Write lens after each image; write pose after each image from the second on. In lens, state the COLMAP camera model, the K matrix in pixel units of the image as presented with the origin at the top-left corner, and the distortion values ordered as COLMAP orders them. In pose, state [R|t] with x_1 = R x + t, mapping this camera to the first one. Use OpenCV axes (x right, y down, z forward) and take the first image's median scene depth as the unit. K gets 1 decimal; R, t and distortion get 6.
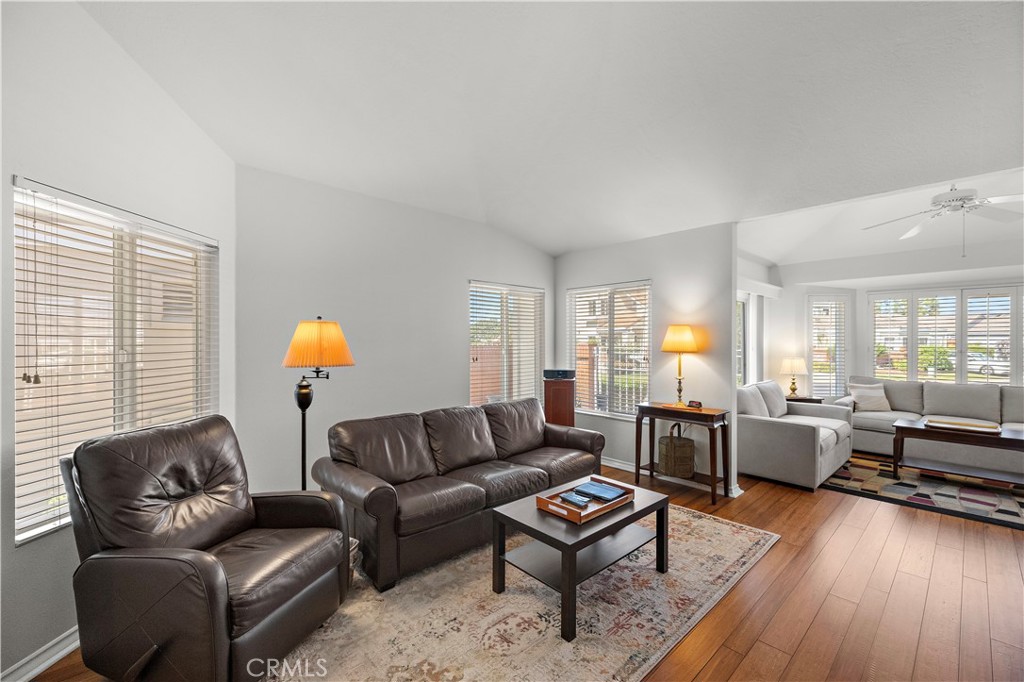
lens RADIAL K [[438.7, 0, 515.5], [0, 438.7, 336.9], [0, 0, 1]] dist [0.001803, 0.000272]
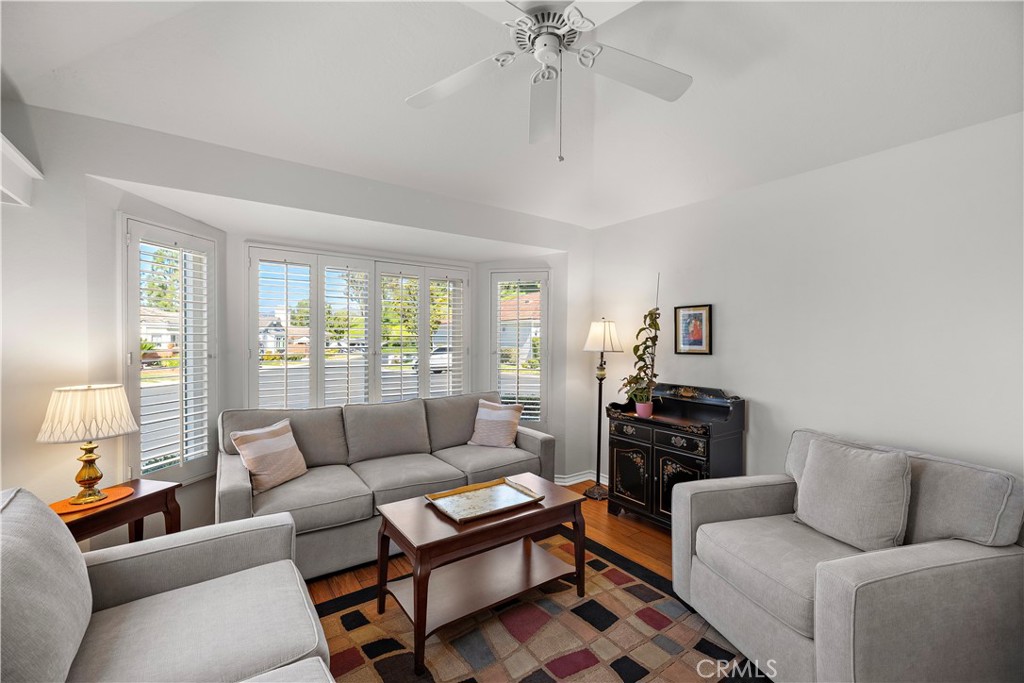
lens RADIAL K [[438.7, 0, 515.5], [0, 438.7, 337.4], [0, 0, 1]] dist [0.001803, 0.000272]
pose [[0.135921, -0.002564, 0.990716, 0.345995], [-0.006121, 0.999975, 0.003427, 0.007097], [-0.990701, -0.006530, 0.135902, 0.633734]]
